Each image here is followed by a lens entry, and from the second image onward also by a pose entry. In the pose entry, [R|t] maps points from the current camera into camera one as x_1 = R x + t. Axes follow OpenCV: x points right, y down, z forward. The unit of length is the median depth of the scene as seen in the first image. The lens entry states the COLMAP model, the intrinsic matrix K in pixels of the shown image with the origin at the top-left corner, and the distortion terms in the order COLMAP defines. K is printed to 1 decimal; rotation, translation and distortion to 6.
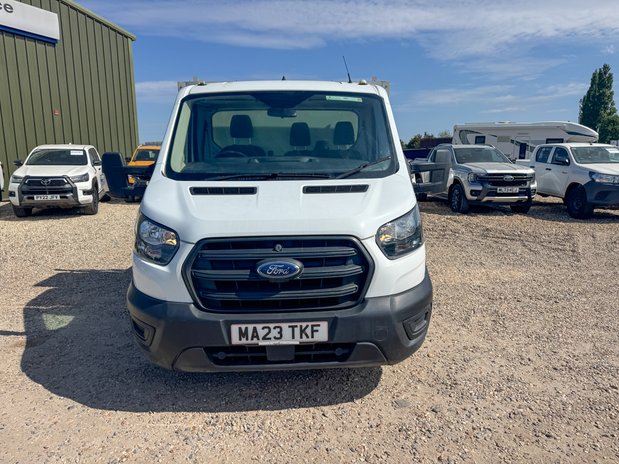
lens RADIAL K [[452.3, 0, 309.5], [0, 452.3, 232.0], [0, 0, 1]] dist [0.011315, -0.000260]
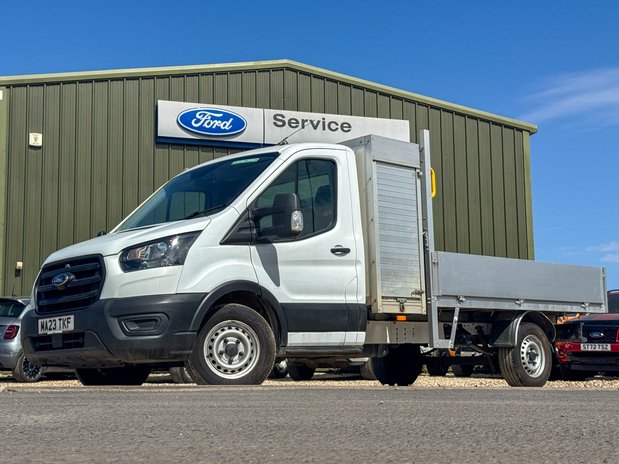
lens RADIAL K [[1010.8, 0, 309.5], [0, 1010.8, 232.0], [0, 0, 1]] dist [0.036797, -0.054451]
pose [[0.660193, -0.113000, -0.742547, 2.449329], [-0.118574, 0.960541, -0.251597, 0.559168], [0.741677, 0.254150, 0.620744, -0.381392]]
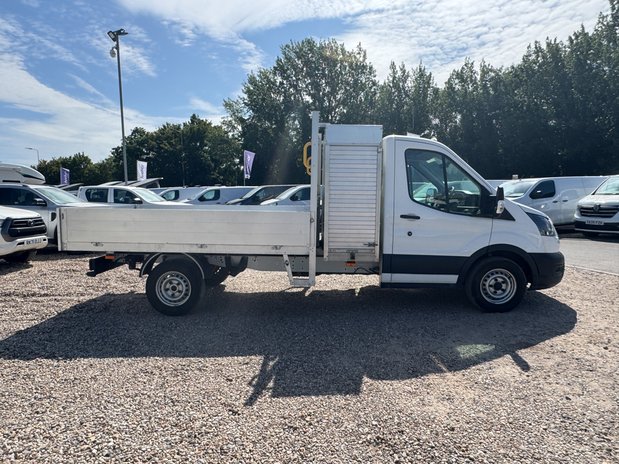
lens RADIAL K [[464.3, 0, 274.2], [0, 464.3, 233.3], [0, 0, 1]] dist [-0.002331, 0.000634]
pose [[0.022931, -0.077719, 0.996712, -2.362902], [0.174378, 0.982002, 0.072560, -0.316857], [-0.984412, 0.172141, 0.036071, 2.025694]]
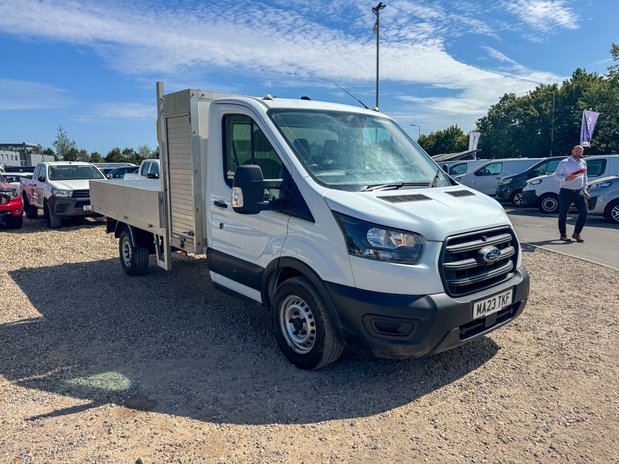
lens RADIAL K [[448.1, 0, 309.5], [0, 448.1, 232.0], [0, 0, 1]] dist [0.005957, -0.002967]
pose [[0.790222, -0.085475, 0.606830, -1.084975], [0.103331, 0.994632, 0.005541, -0.037731], [-0.604046, 0.058326, 0.794812, 0.246597]]
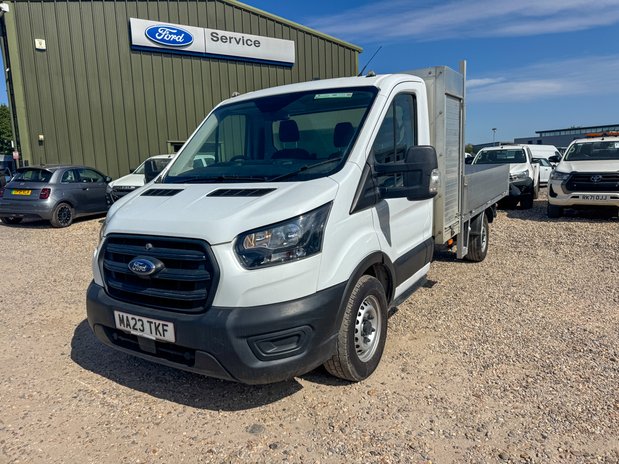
lens RADIAL K [[448.1, 0, 309.5], [0, 448.1, 232.0], [0, 0, 1]] dist [0.005957, -0.002967]
pose [[0.830589, 0.065602, -0.553008, 0.728163], [-0.066142, 0.997629, 0.019003, -0.039832], [0.552944, 0.020794, 0.832959, 0.283496]]
